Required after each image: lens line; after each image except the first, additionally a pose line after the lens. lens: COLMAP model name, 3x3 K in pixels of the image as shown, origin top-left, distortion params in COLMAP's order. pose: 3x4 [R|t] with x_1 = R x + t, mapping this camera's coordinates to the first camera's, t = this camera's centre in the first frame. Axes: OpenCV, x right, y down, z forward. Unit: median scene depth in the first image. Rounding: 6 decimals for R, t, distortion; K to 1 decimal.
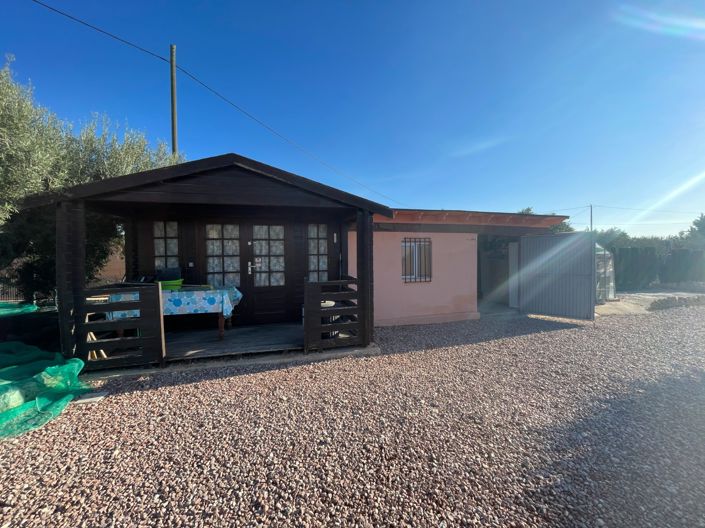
lens RADIAL K [[283.4, 0, 349.5], [0, 283.4, 263.6], [0, 0, 1]] dist [-0.002248, 0.000220]
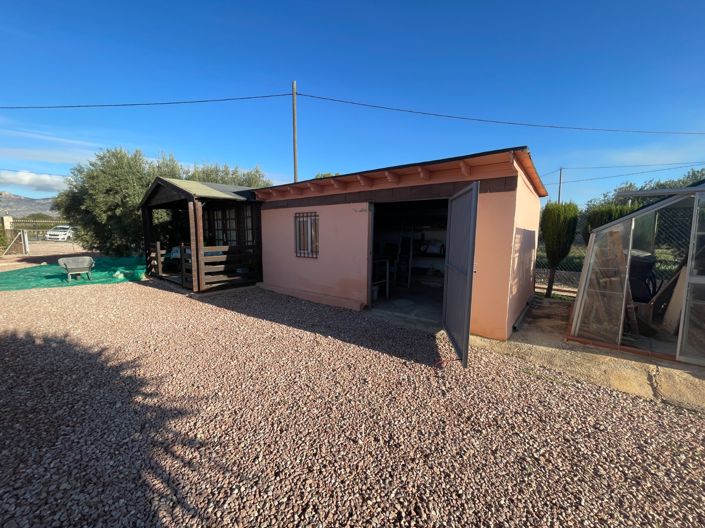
lens RADIAL K [[283.4, 0, 349.5], [0, 283.4, 263.6], [0, 0, 1]] dist [-0.002248, 0.000220]
pose [[0.529050, 0.113545, -0.840960, 1.145464], [-0.019434, 0.992369, 0.121762, -0.037404], [0.848368, -0.048075, 0.527220, 0.597911]]
